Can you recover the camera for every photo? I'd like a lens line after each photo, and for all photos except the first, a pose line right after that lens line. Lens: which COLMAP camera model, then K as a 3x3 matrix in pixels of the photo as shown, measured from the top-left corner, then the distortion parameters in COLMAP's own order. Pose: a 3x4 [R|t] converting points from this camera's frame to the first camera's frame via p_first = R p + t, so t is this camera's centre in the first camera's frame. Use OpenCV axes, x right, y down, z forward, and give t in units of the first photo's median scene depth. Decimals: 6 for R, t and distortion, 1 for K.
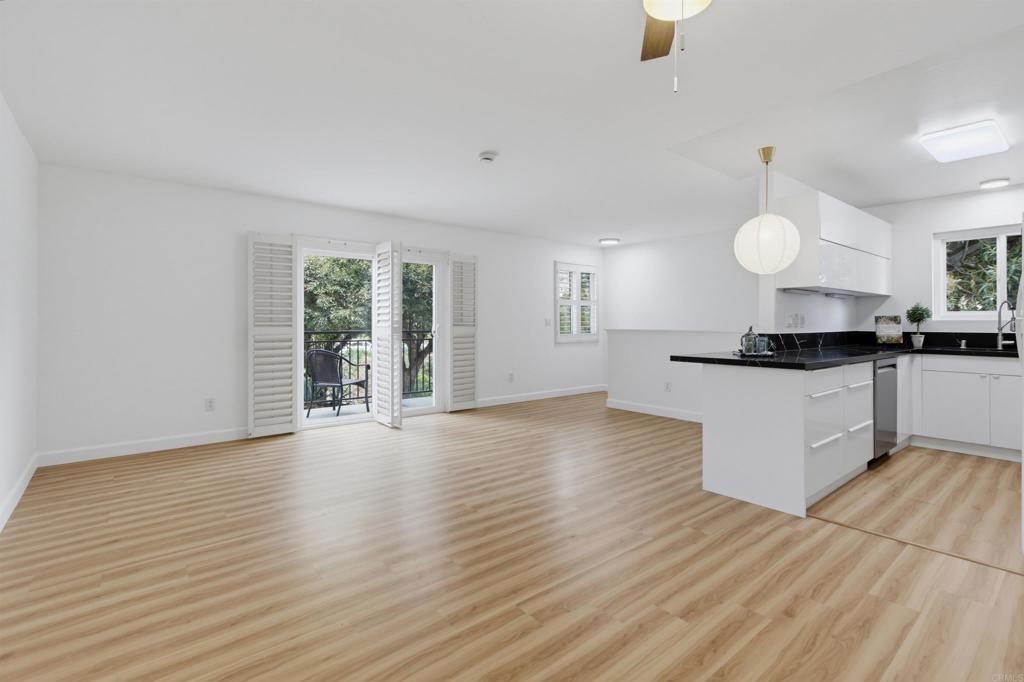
lens RADIAL K [[473.8, 0, 514.1], [0, 473.8, 333.9], [0, 0, 1]] dist [0.002484, 0.001262]
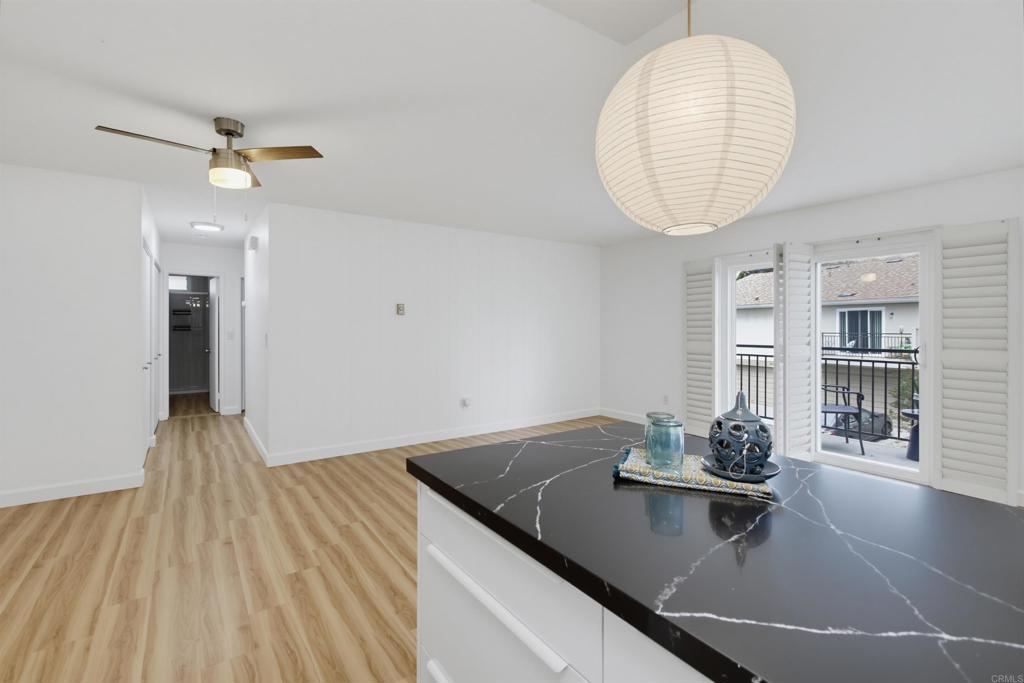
lens RADIAL K [[435.8, 0, 515.4], [0, 435.8, 339.6], [0, 0, 1]] dist [0.004316, 0.000349]
pose [[-0.044236, 0.020323, -0.998814, 1.465268], [-0.015220, 0.999663, 0.021014, -0.096379], [0.998905, 0.016132, -0.043911, 1.574144]]
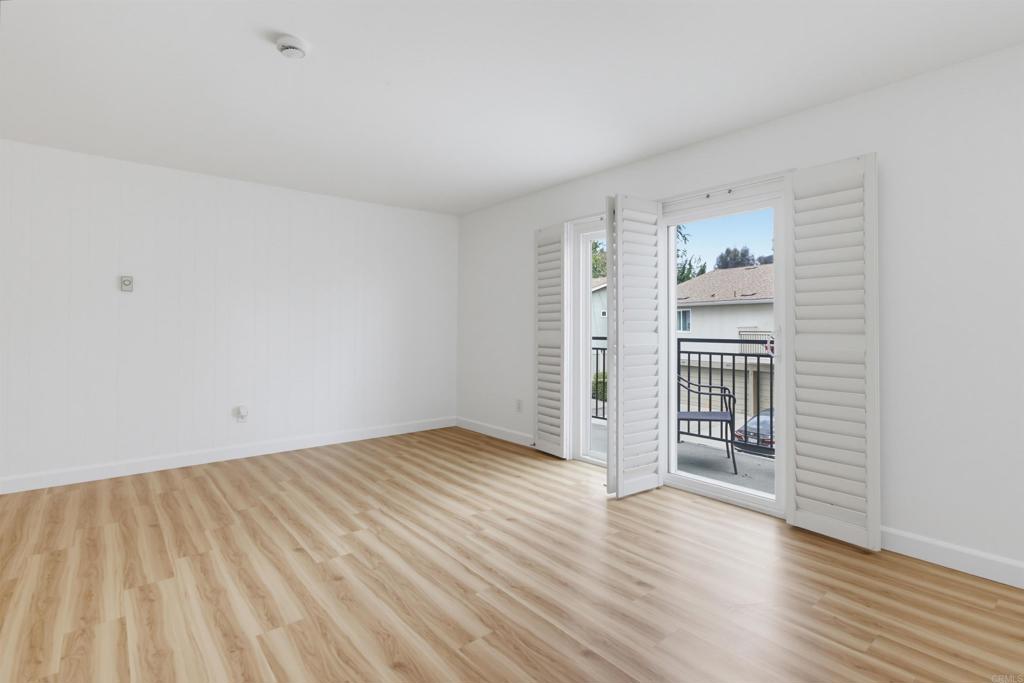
lens RADIAL K [[473.8, 0, 513.2], [0, 473.8, 332.1], [0, 0, 1]] dist [0.002484, 0.001262]
pose [[0.035003, 0.002855, -0.999383, 0.999189], [-0.017779, 0.999839, 0.002234, -0.040271], [0.999229, 0.017690, 0.035048, 2.345464]]
